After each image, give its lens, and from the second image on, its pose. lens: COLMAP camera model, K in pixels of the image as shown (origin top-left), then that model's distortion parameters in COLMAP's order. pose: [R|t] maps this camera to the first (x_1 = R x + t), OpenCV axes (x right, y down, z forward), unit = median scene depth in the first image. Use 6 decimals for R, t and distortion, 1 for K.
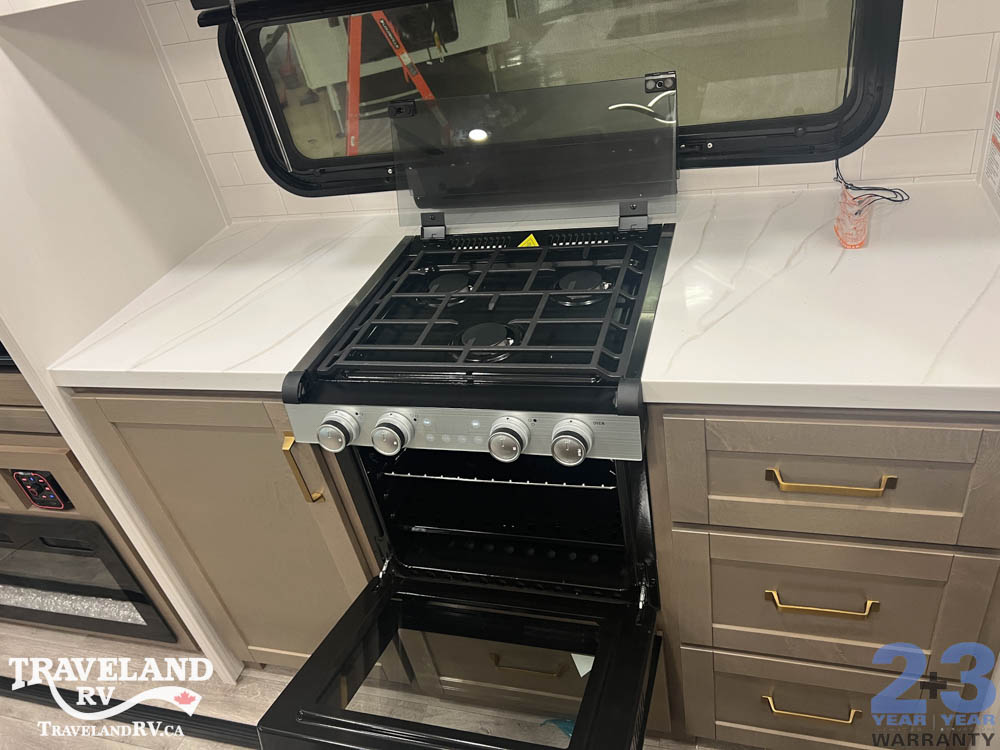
lens RADIAL K [[756.3, 0, 500.0], [0, 756.3, 375.0], [0, 0, 1]] dist [0.083167, -0.112958]
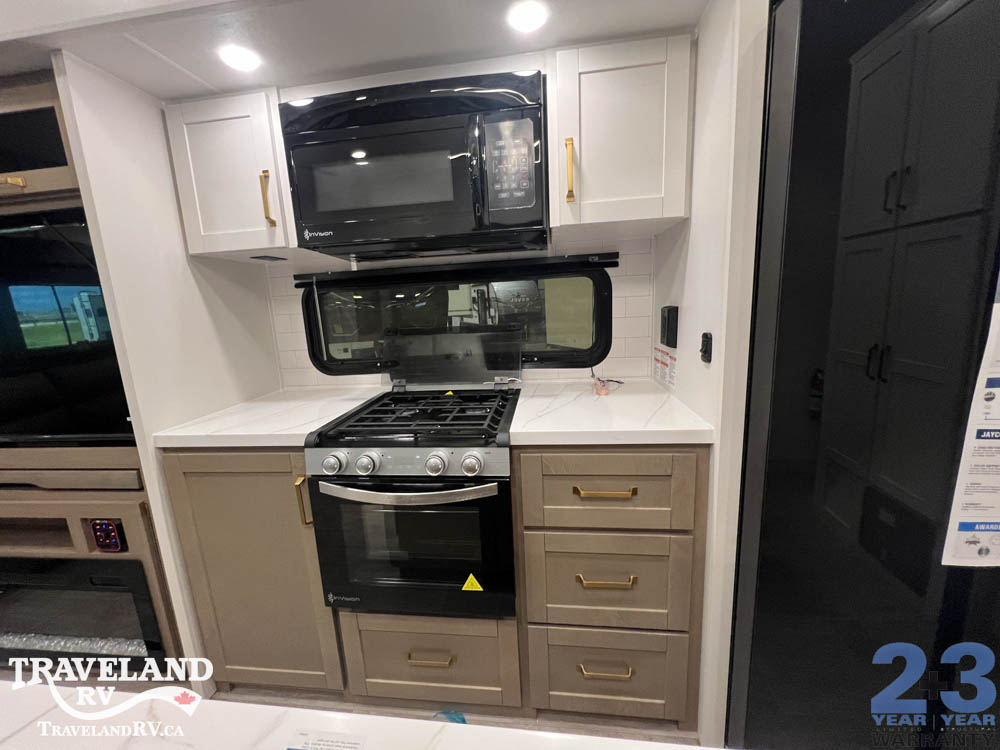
lens RADIAL K [[401.5, 0, 495.8], [0, 401.5, 372.1], [0, 0, 1]] dist [0.002845, 0.000378]
pose [[0.980917, 0.094924, 0.169679, -0.024618], [-0.013942, 0.904813, -0.425582, 0.216058], [-0.193926, 0.415095, 0.888870, 0.030237]]
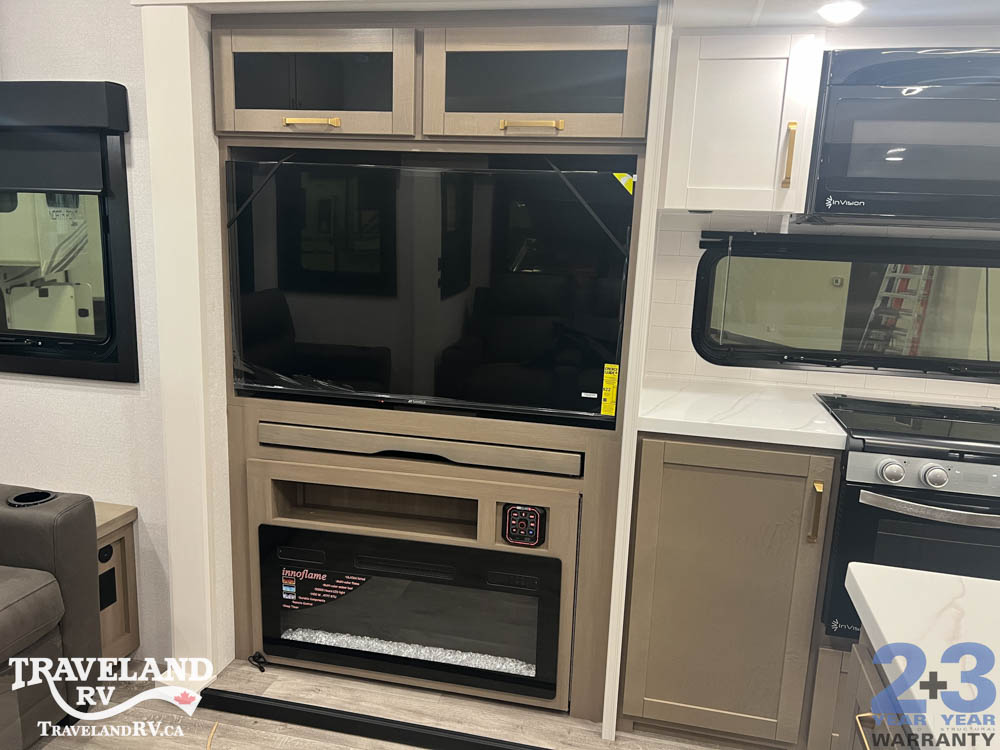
lens RADIAL K [[756.3, 0, 500.0], [0, 756.3, 375.0], [0, 0, 1]] dist [0.083167, -0.112958]
pose [[0.973321, 0.202100, 0.108639, -0.964448], [-0.142189, 0.902875, -0.405707, 0.516173], [-0.180081, 0.379436, 0.907524, -0.277193]]
